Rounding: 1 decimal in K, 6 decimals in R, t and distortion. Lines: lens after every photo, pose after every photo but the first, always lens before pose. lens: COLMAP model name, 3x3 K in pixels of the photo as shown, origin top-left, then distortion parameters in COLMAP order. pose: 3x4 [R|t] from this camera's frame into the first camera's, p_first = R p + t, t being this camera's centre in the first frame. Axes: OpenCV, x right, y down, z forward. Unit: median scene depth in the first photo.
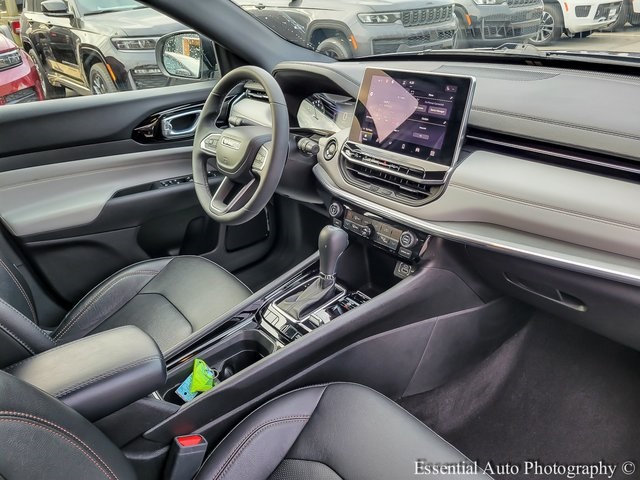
lens RADIAL K [[493.5, 0, 320.0], [0, 493.5, 240.0], [0, 0, 1]] dist [0.025977, -0.001552]
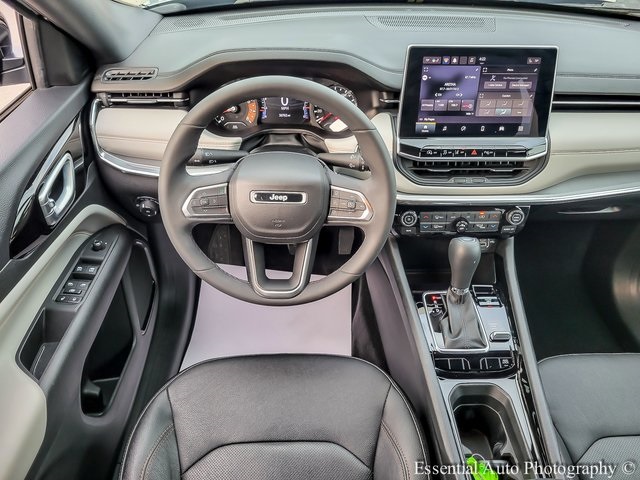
lens RADIAL K [[493.5, 0, 320.0], [0, 493.5, 240.0], [0, 0, 1]] dist [0.025977, -0.001552]
pose [[0.583442, -0.458127, 0.670608, -0.775418], [0.305640, 0.888868, 0.341318, -0.436966], [-0.752449, 0.005826, 0.658625, 0.643051]]
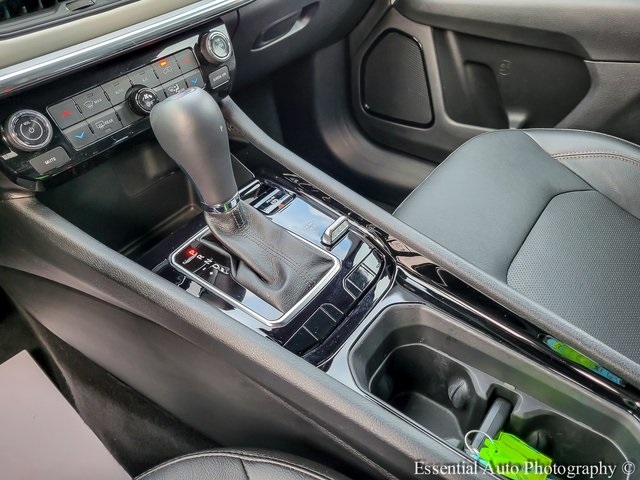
lens RADIAL K [[493.5, 0, 320.0], [0, 493.5, 240.0], [0, 0, 1]] dist [0.025977, -0.001552]
pose [[-0.249626, -0.566720, 0.785184, -0.413317], [0.501765, 0.617805, 0.605433, -0.147640], [-0.828202, 0.545110, 0.130140, 0.967030]]
